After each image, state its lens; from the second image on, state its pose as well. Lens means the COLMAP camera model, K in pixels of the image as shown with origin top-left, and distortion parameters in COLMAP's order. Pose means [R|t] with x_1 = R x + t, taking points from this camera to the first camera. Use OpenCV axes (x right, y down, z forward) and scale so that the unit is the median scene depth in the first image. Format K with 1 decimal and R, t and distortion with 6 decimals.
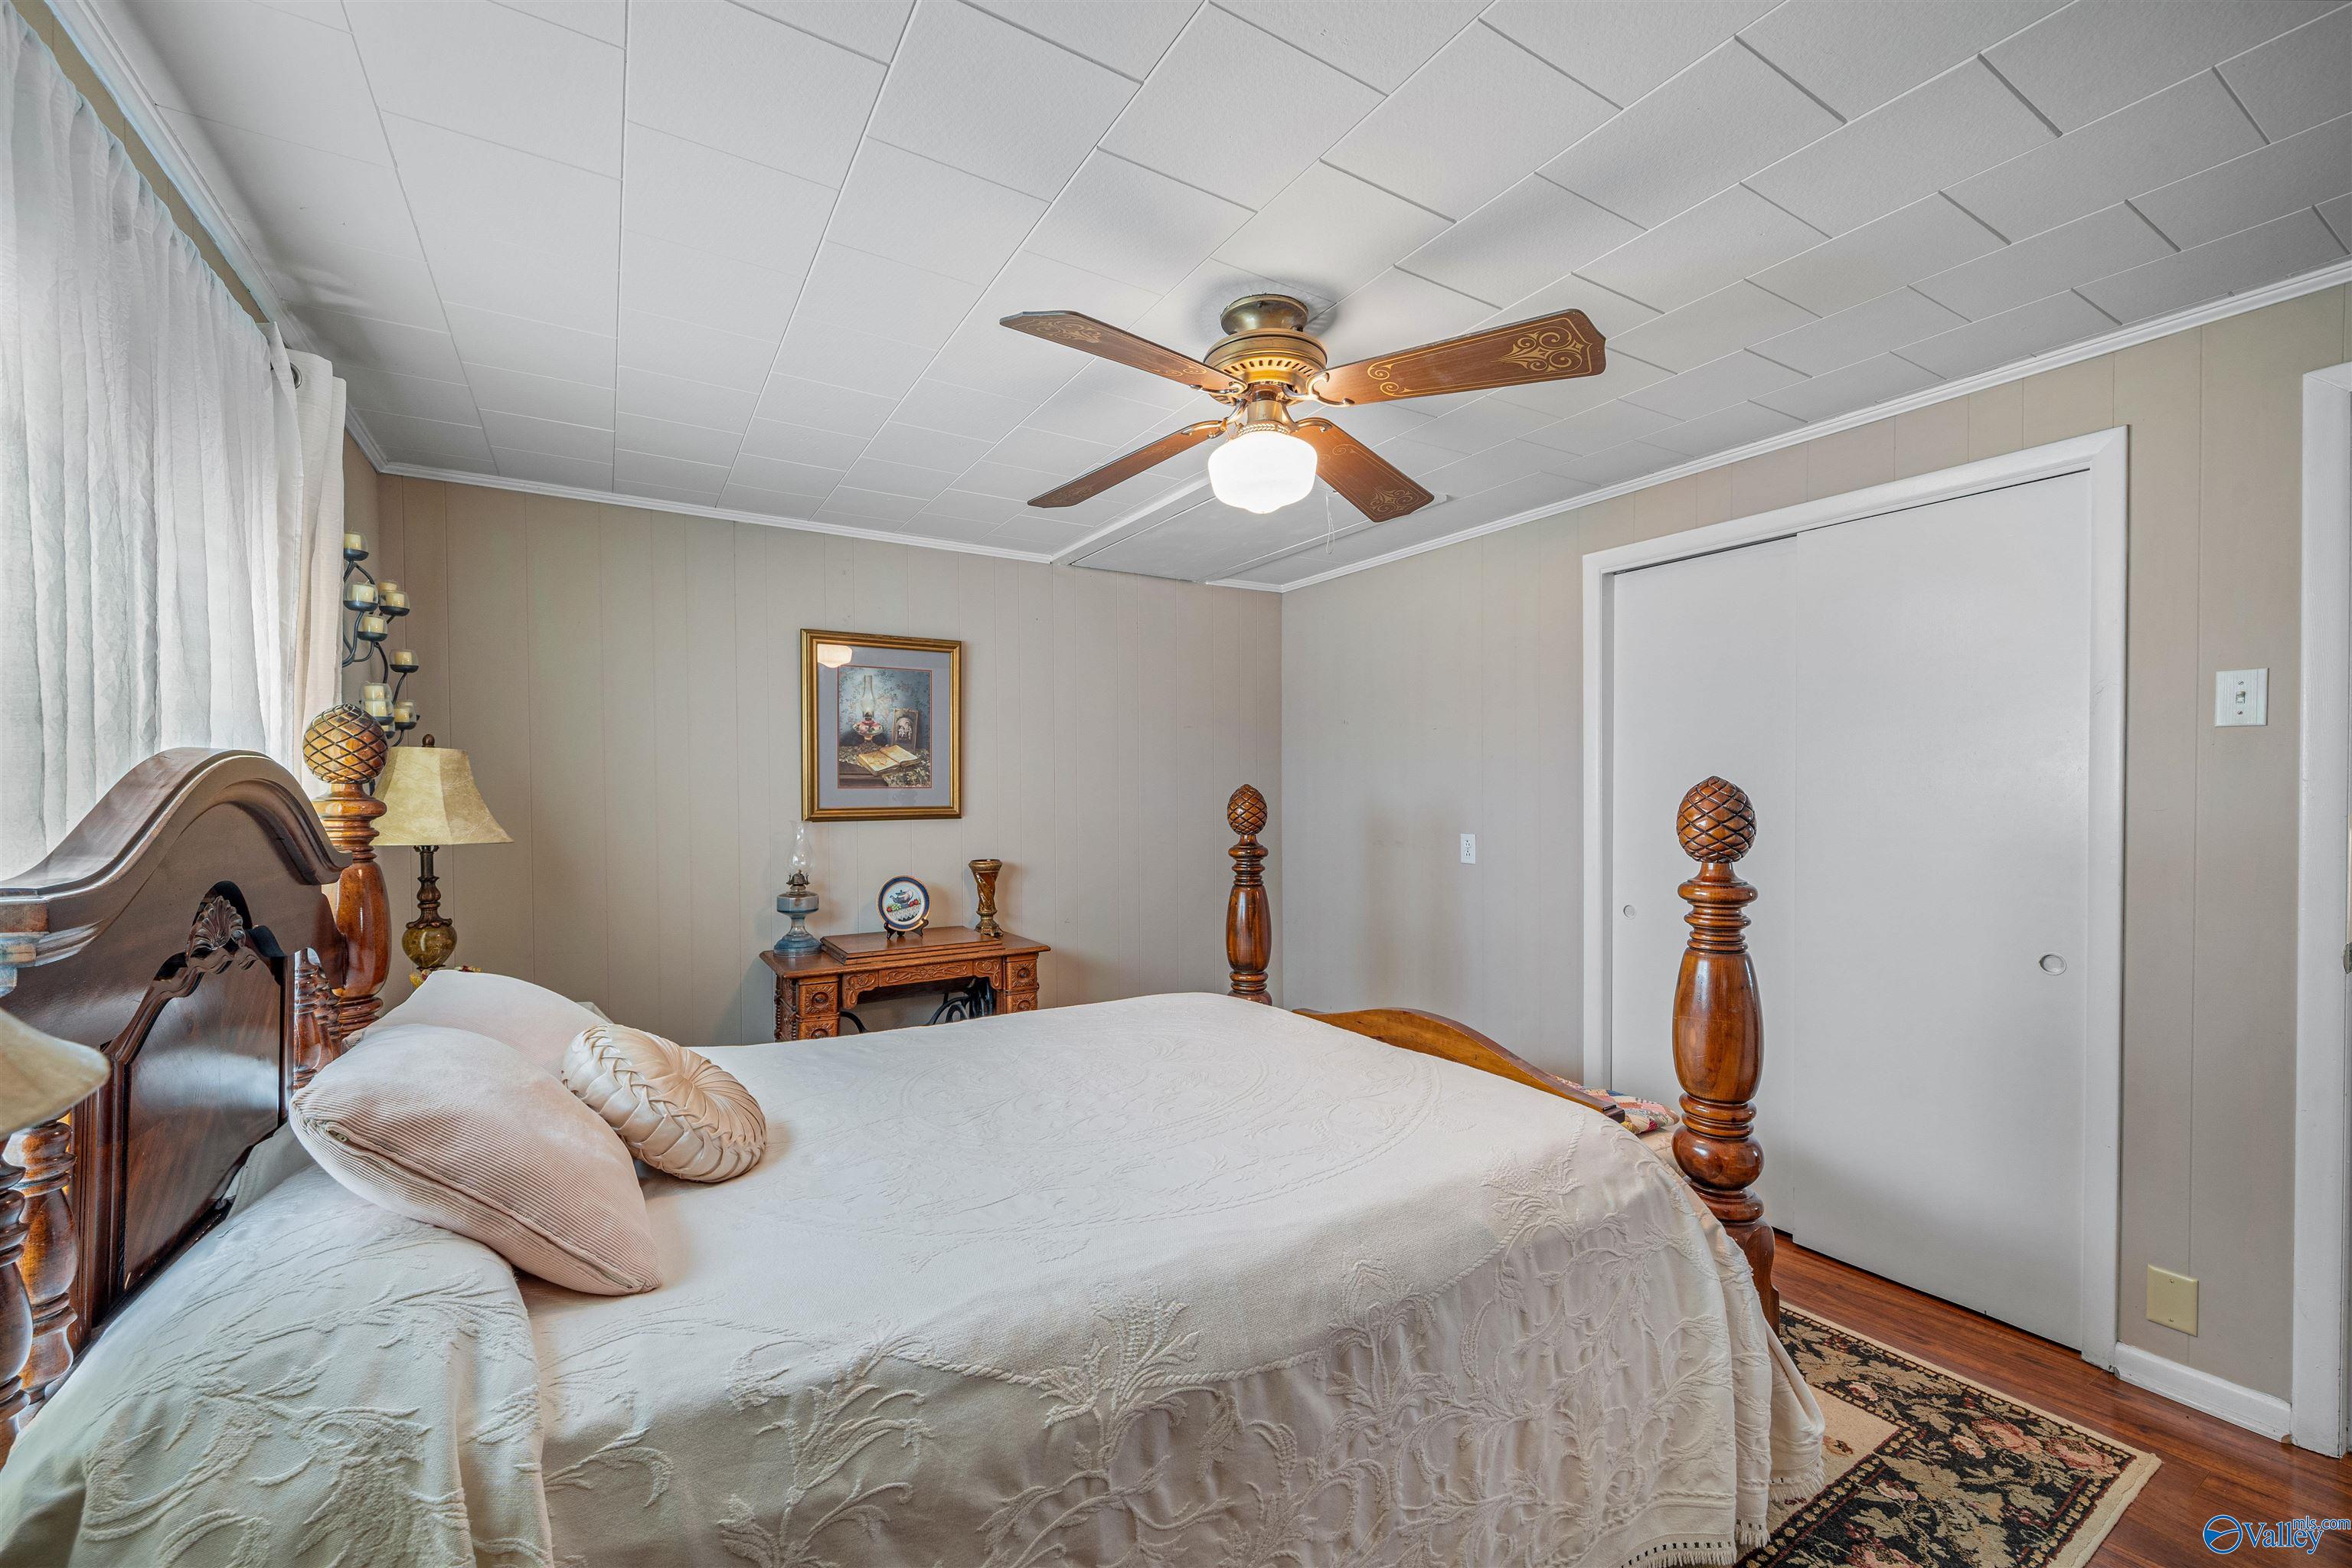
lens RADIAL K [[941.0, 0, 1167.7], [0, 941.0, 807.2], [0, 0, 1]] dist [-0.001256, -0.000070]
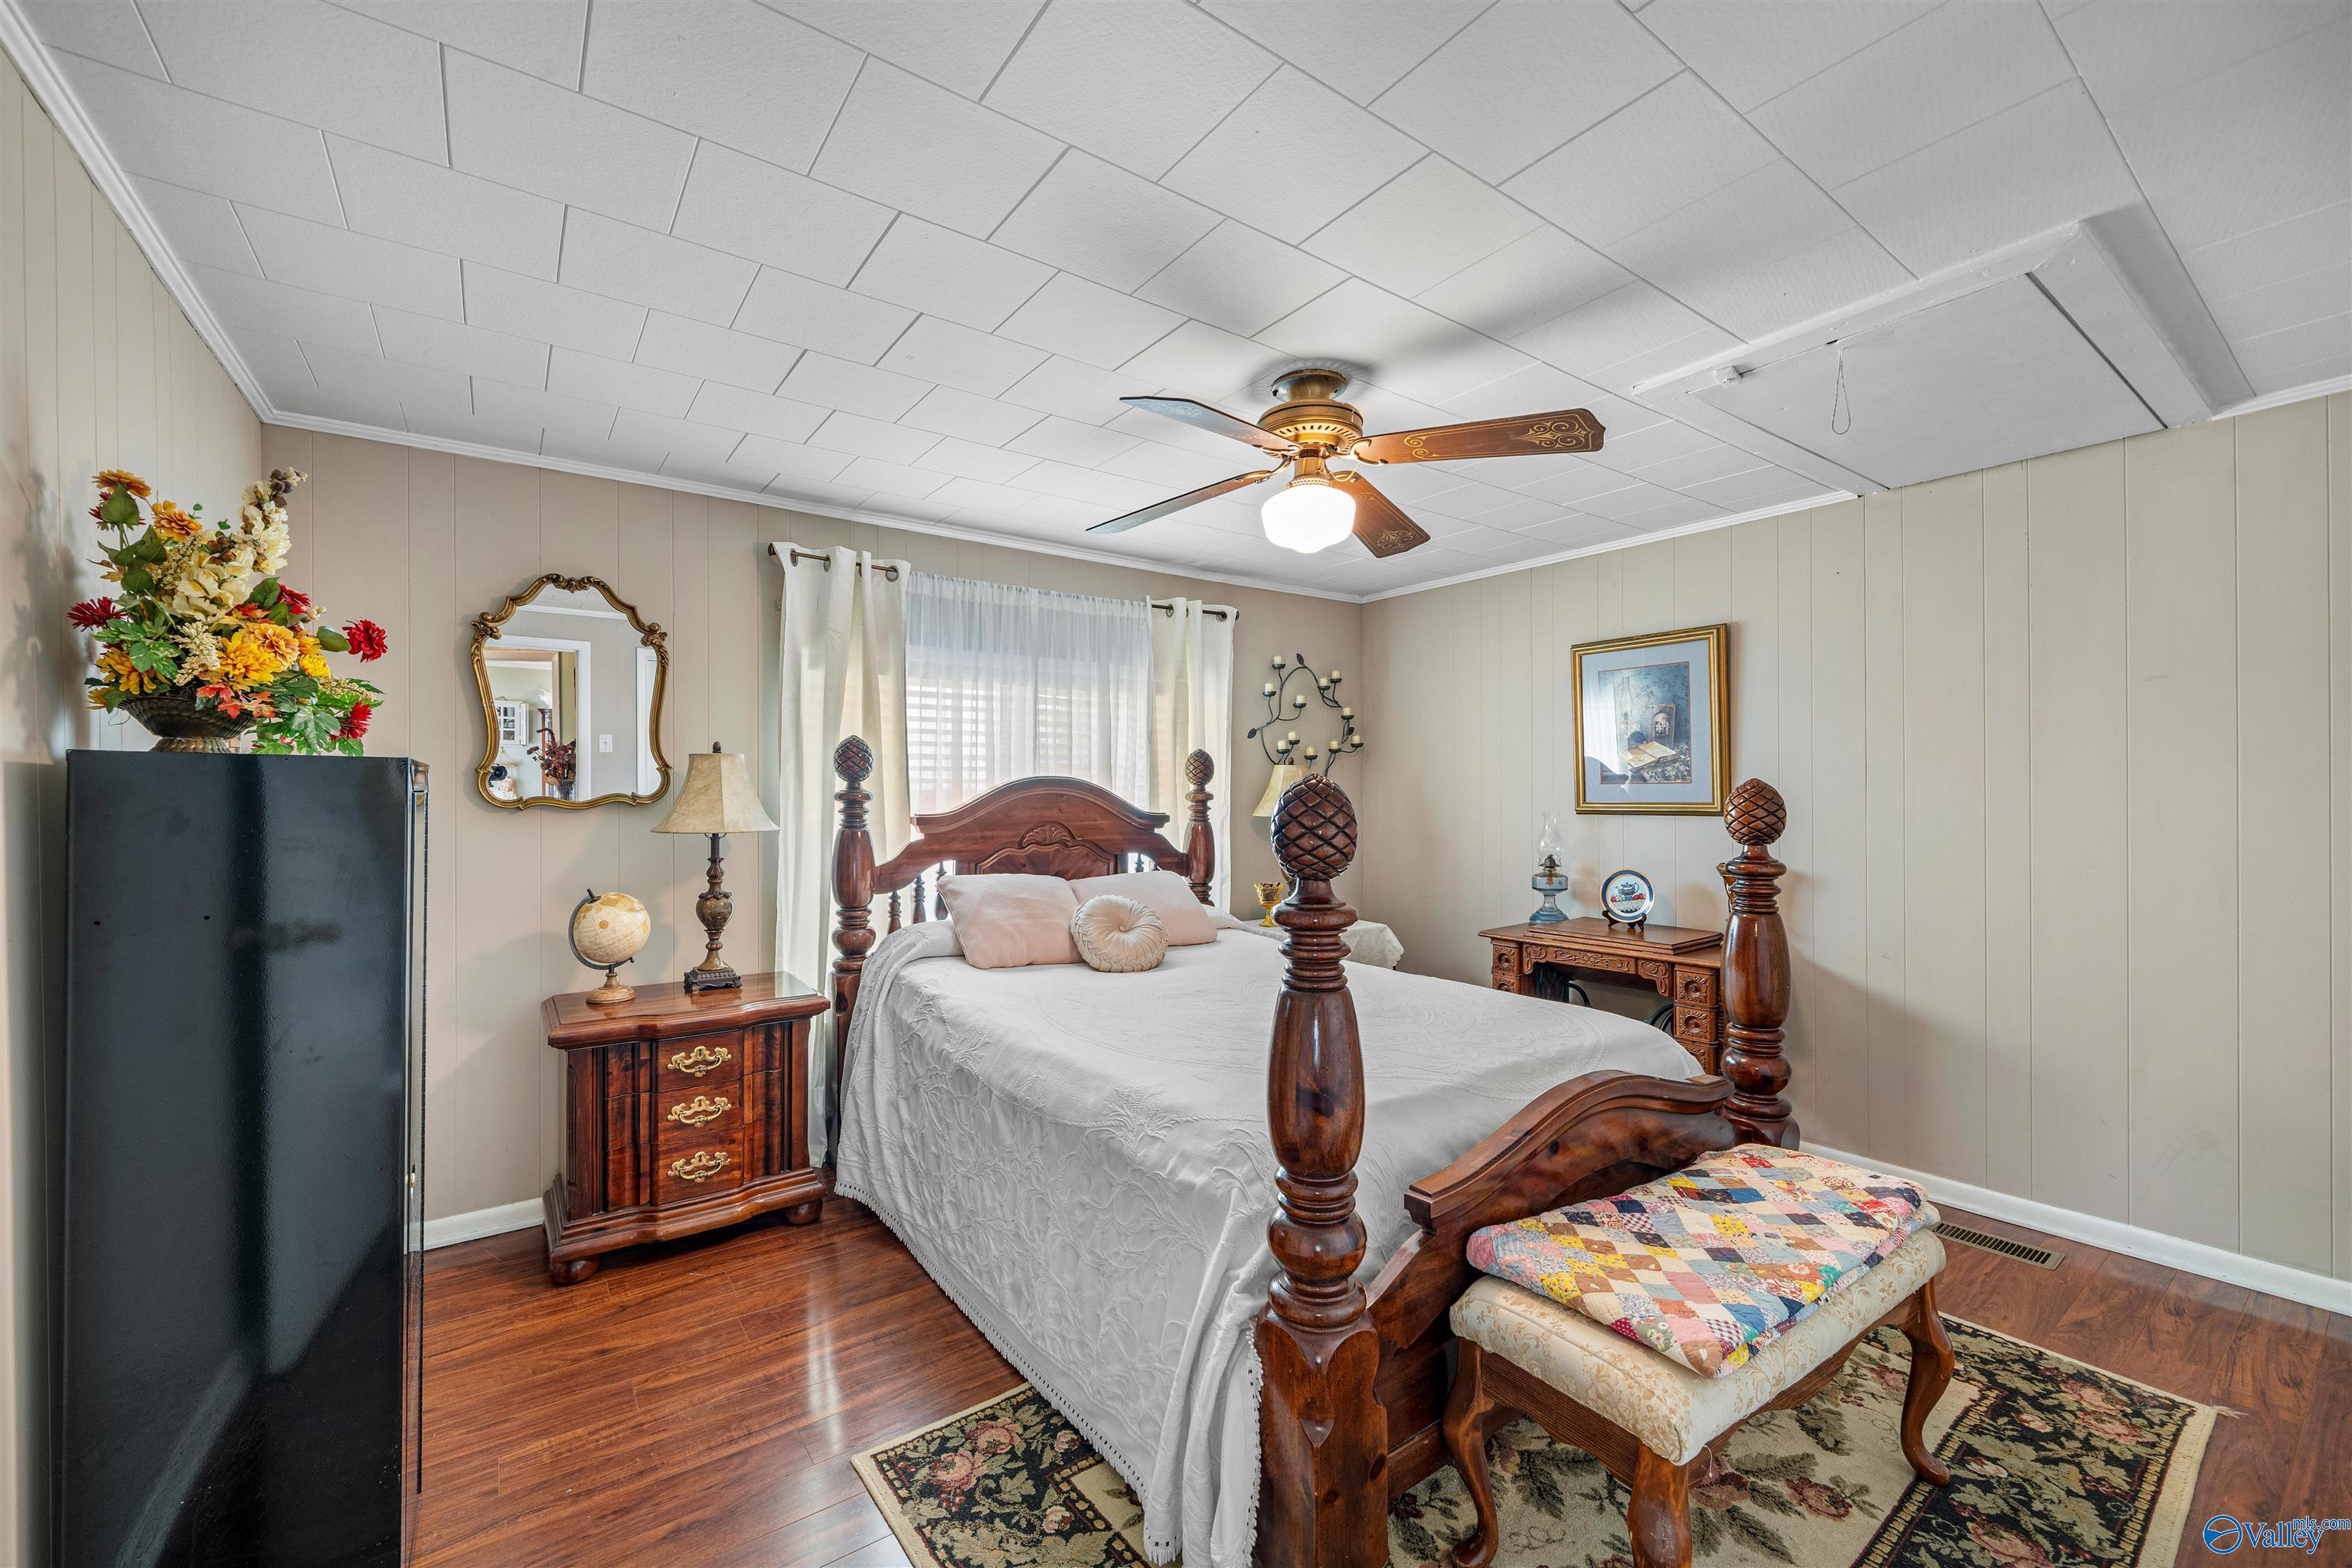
lens RADIAL K [[941.0, 0, 1169.6], [0, 941.0, 774.9], [0, 0, 1]] dist [-0.001256, -0.000070]
pose [[0.083111, -0.013563, -0.996448, 0.731938], [-0.015672, 0.999766, -0.014915, -0.006844], [0.996417, 0.016856, 0.082879, 0.426417]]
